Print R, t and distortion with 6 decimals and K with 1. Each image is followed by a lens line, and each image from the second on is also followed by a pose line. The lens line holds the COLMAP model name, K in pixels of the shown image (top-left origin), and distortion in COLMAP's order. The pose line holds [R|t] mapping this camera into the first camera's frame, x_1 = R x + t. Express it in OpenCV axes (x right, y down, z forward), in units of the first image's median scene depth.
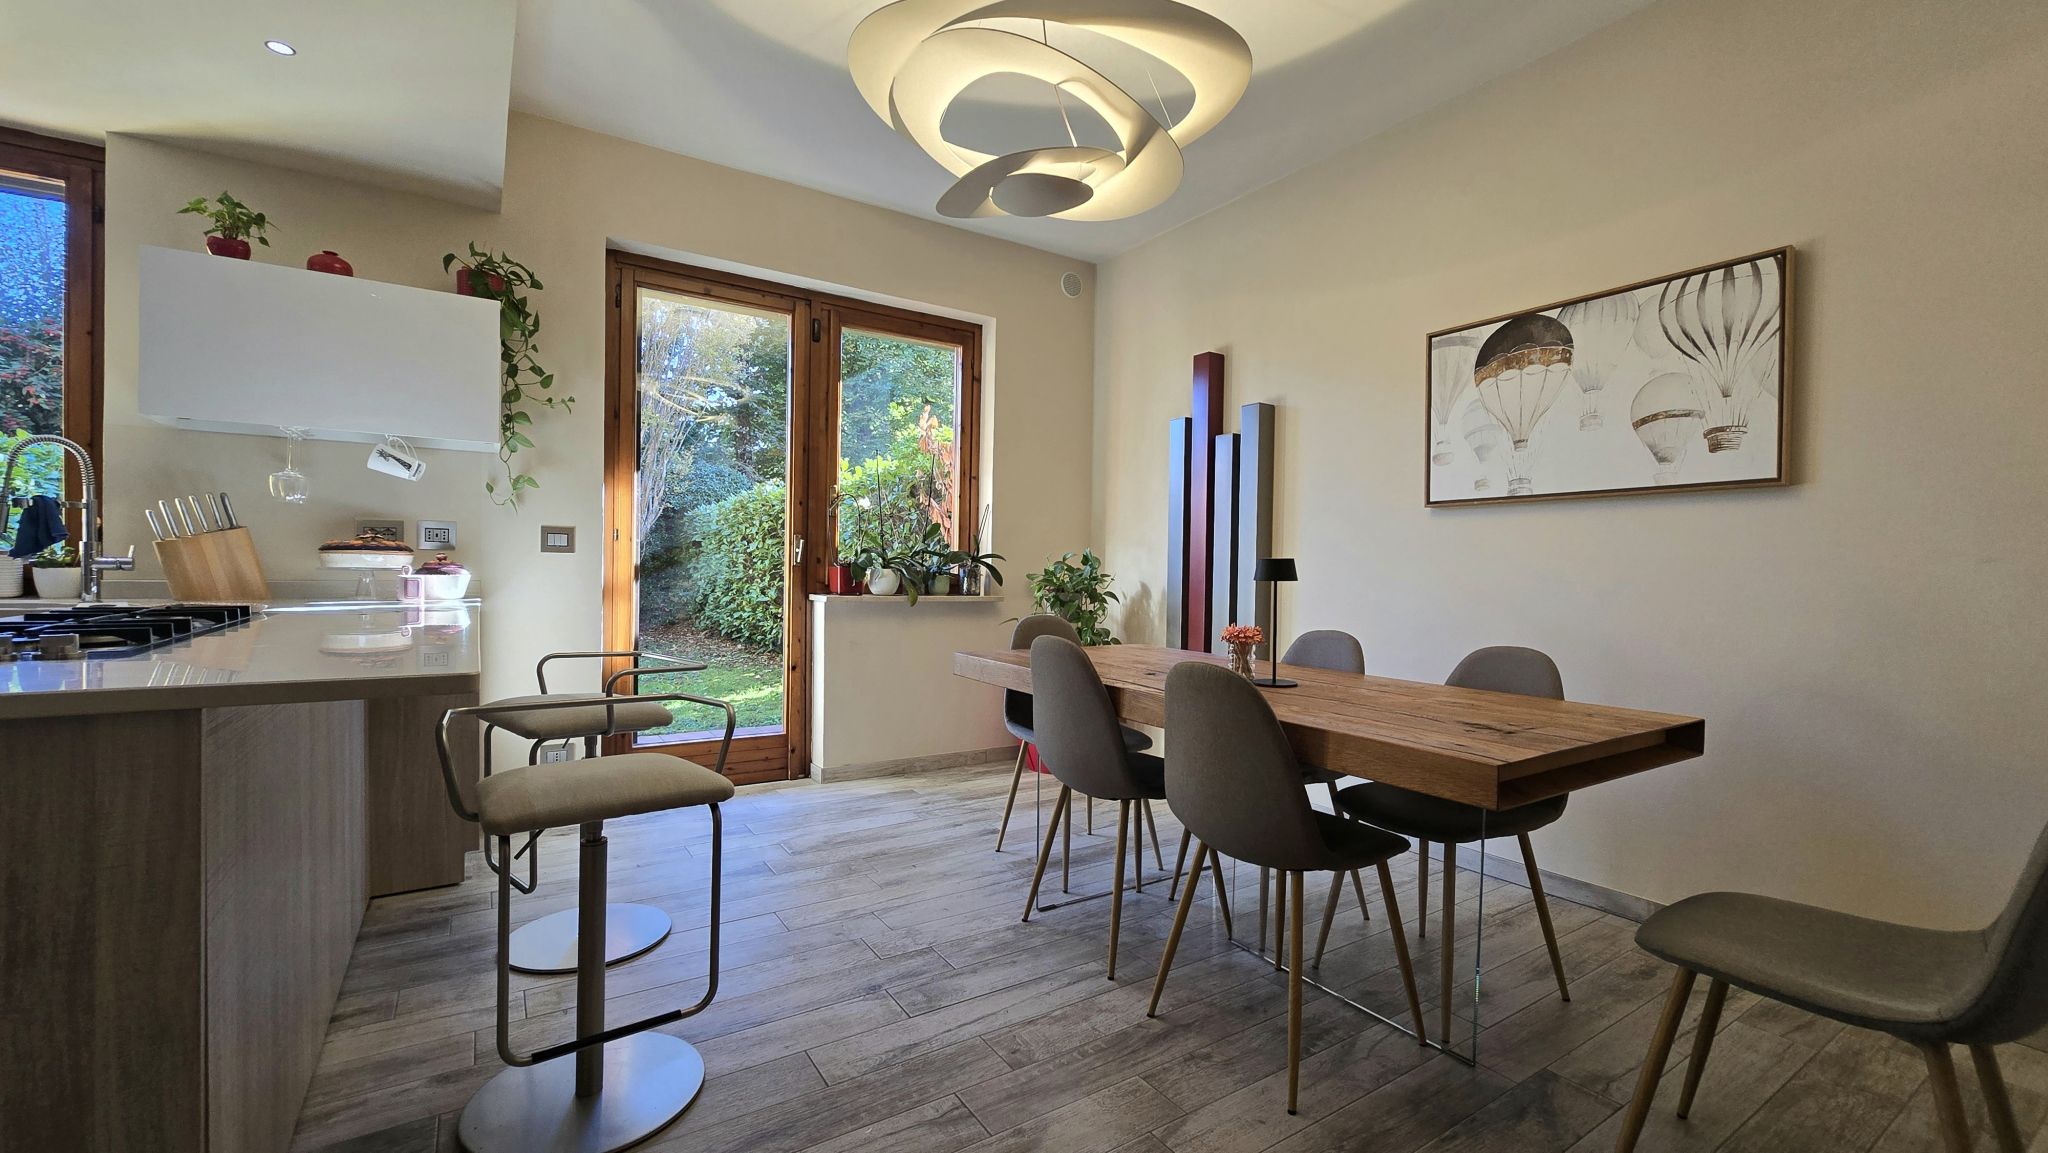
lens RADIAL K [[829.1, 0, 1046.1], [0, 829.1, 584.8], [0, 0, 1]] dist [-0.007671, -0.000555]
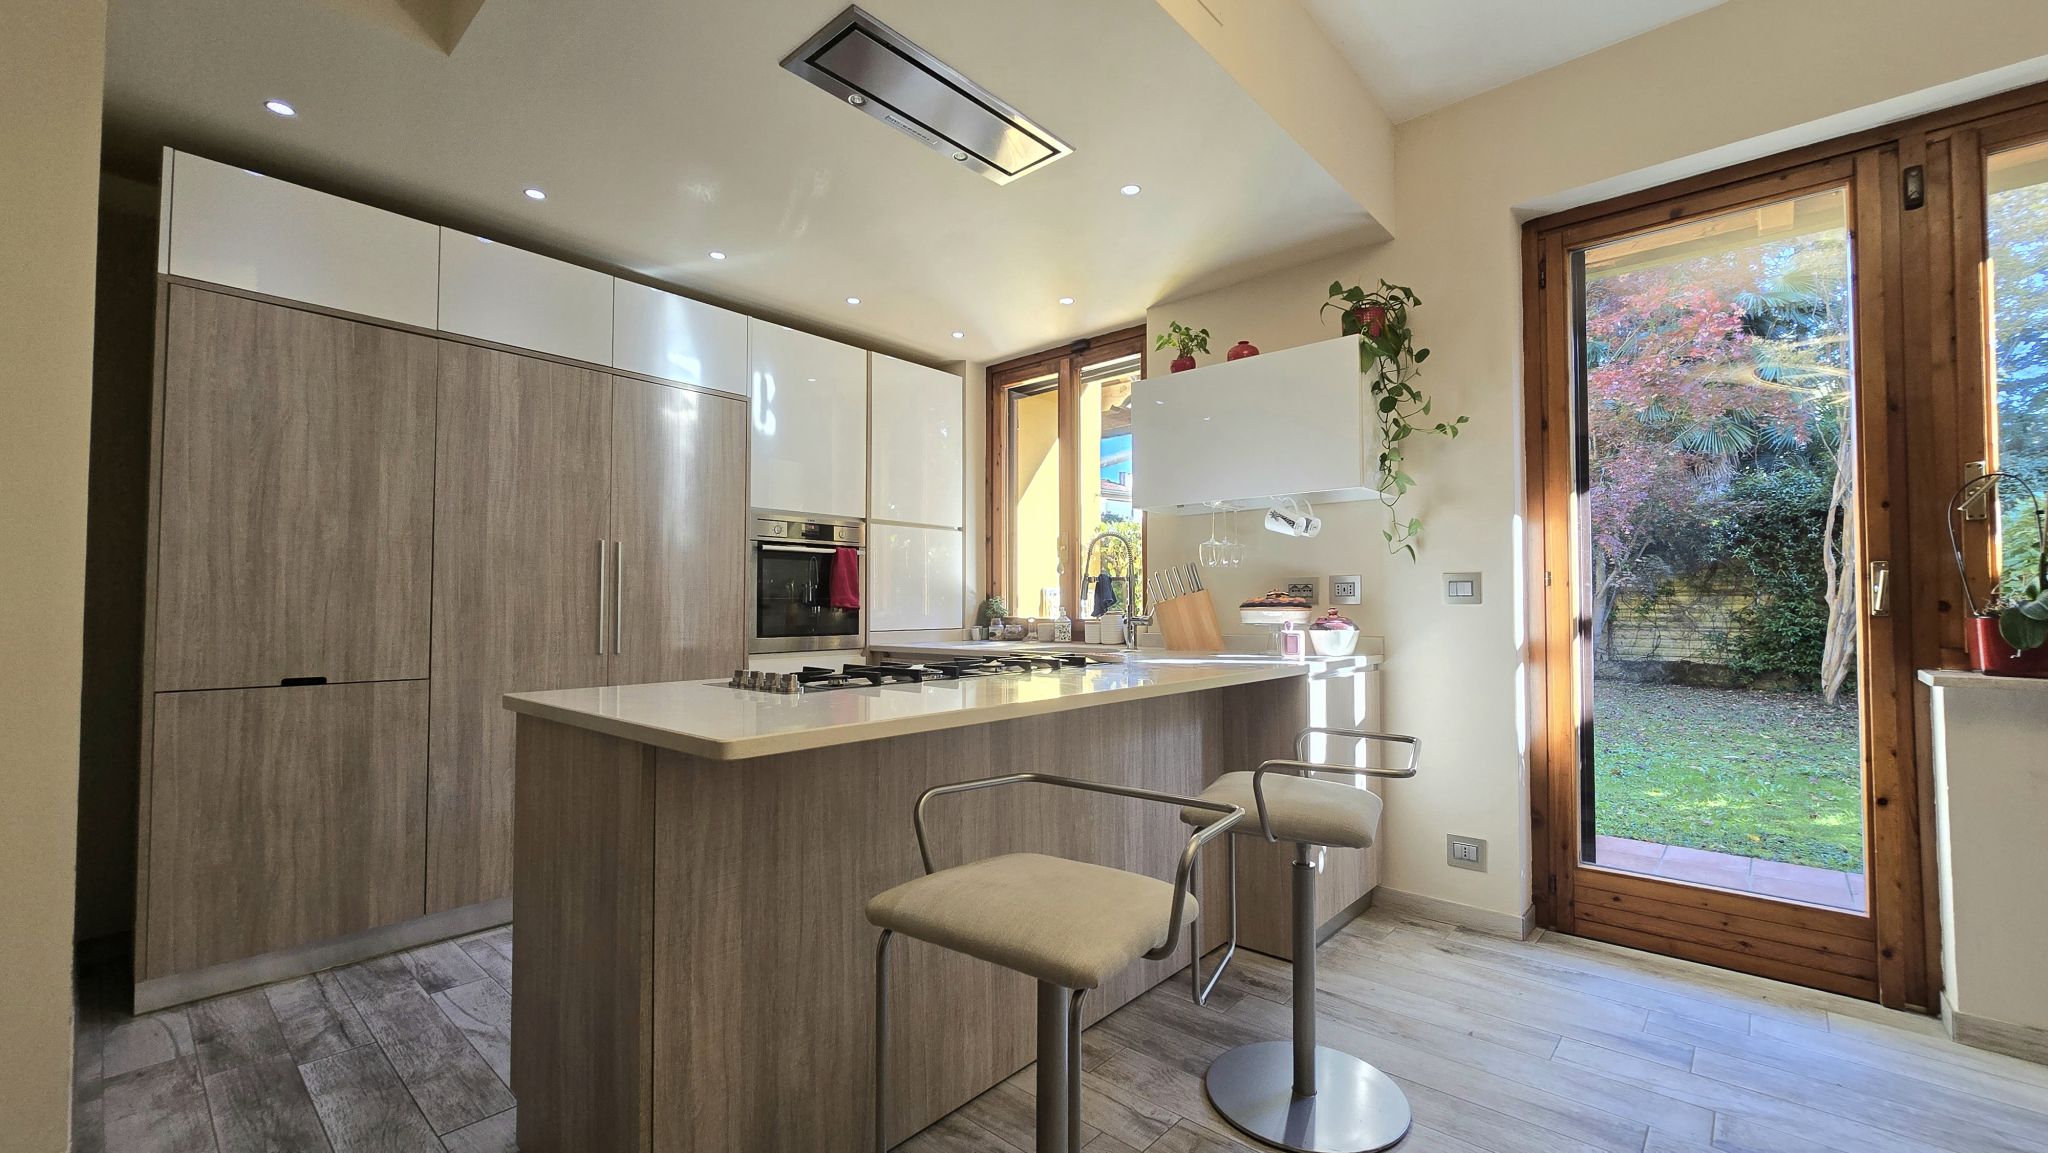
lens RADIAL K [[834.4, 0, 1040.3], [0, 834.4, 582.1], [0, 0, 1]] dist [-0.002577, 0.000142]
pose [[0.252720, -0.048281, -0.966334, 0.130349], [-0.013647, 0.998477, -0.053456, -0.011587], [0.967443, 0.026697, 0.251676, 0.413992]]
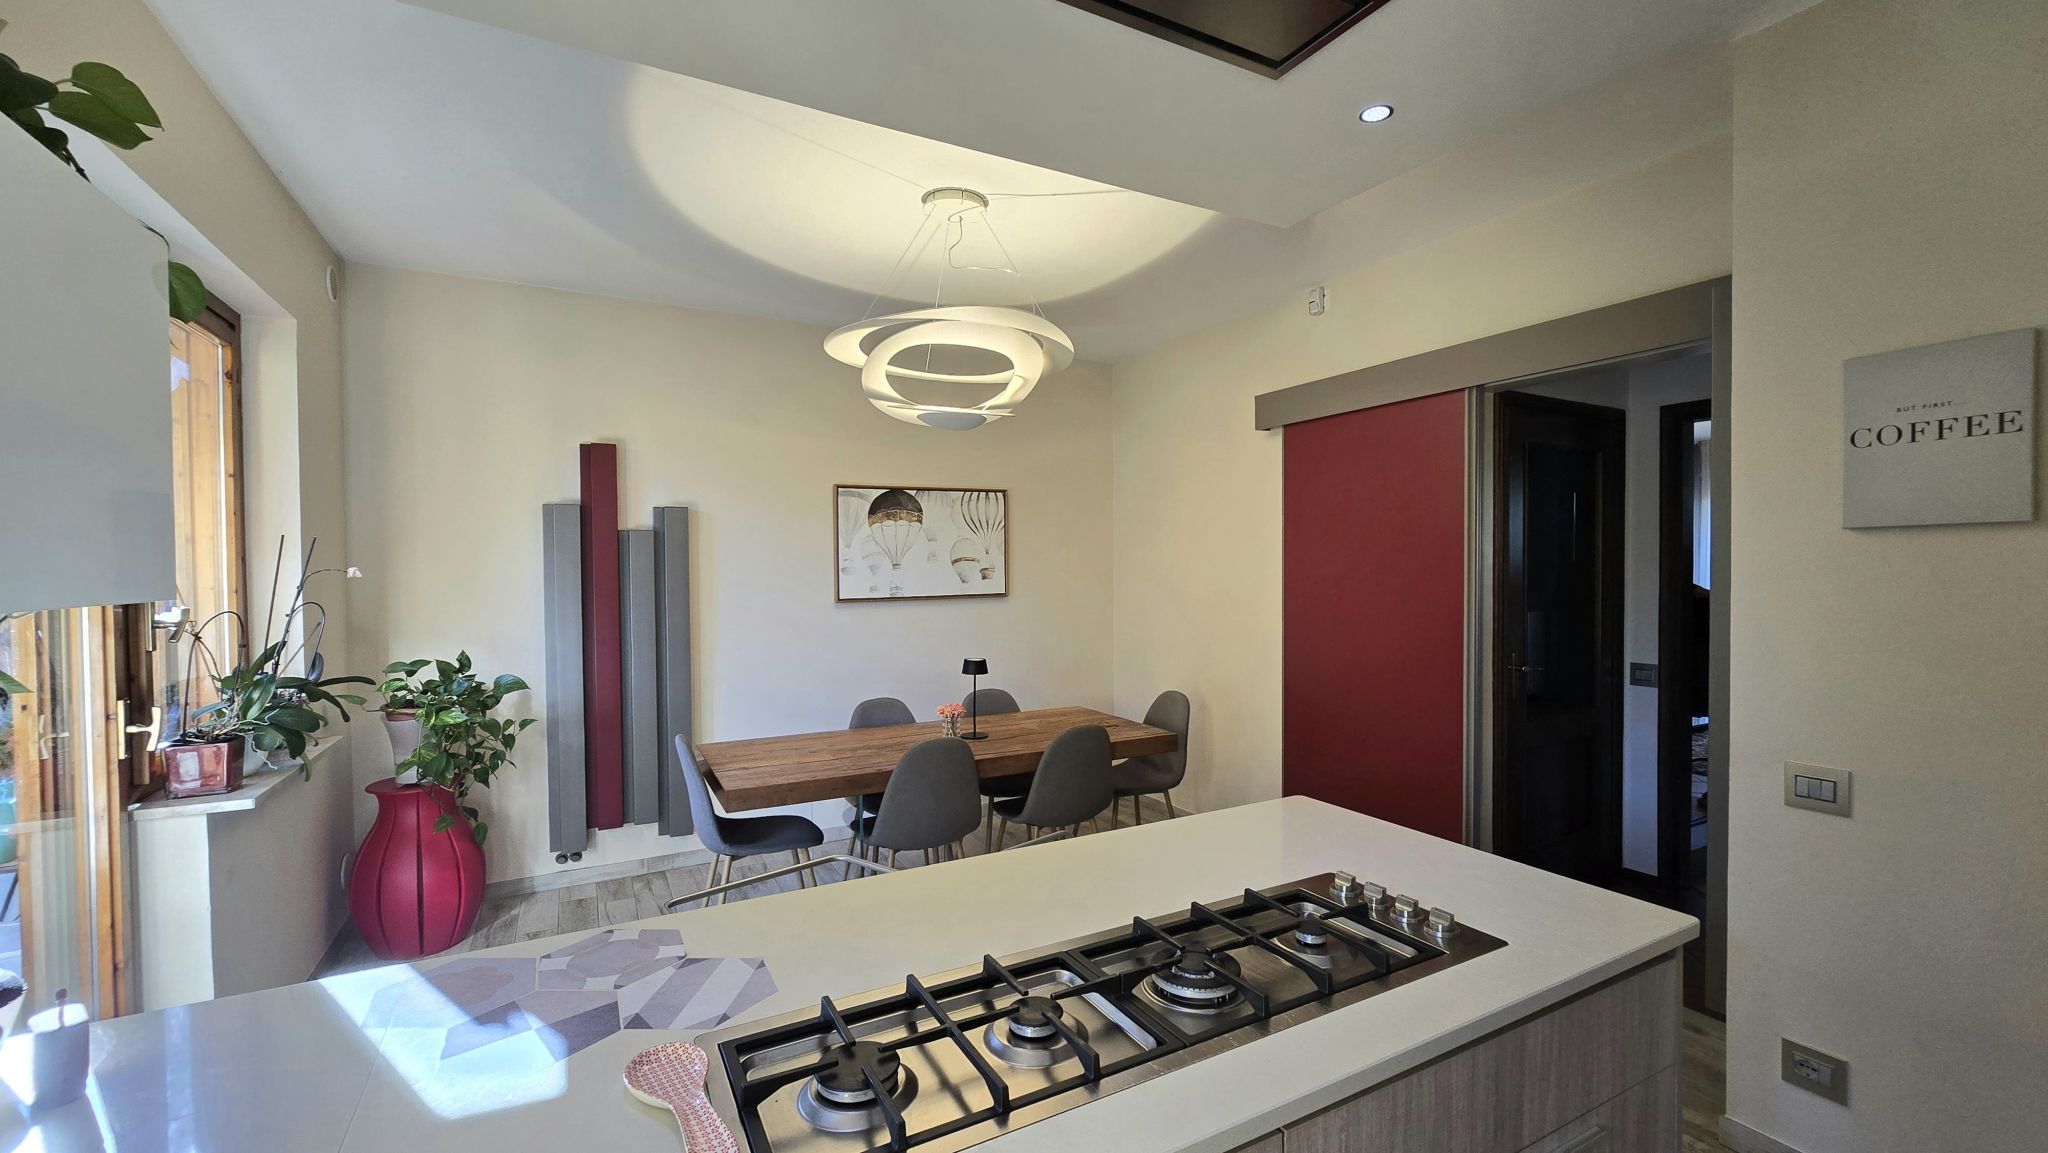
lens RADIAL K [[835.8, 0, 1023.1], [0, 835.8, 602.1], [0, 0, 1]] dist [-0.000560, 0.000083]
pose [[0.107096, -0.061157, 0.992366, -0.982479], [0.031411, 0.997816, 0.058103, -0.174404], [-0.993752, 0.024949, 0.108783, 0.526349]]
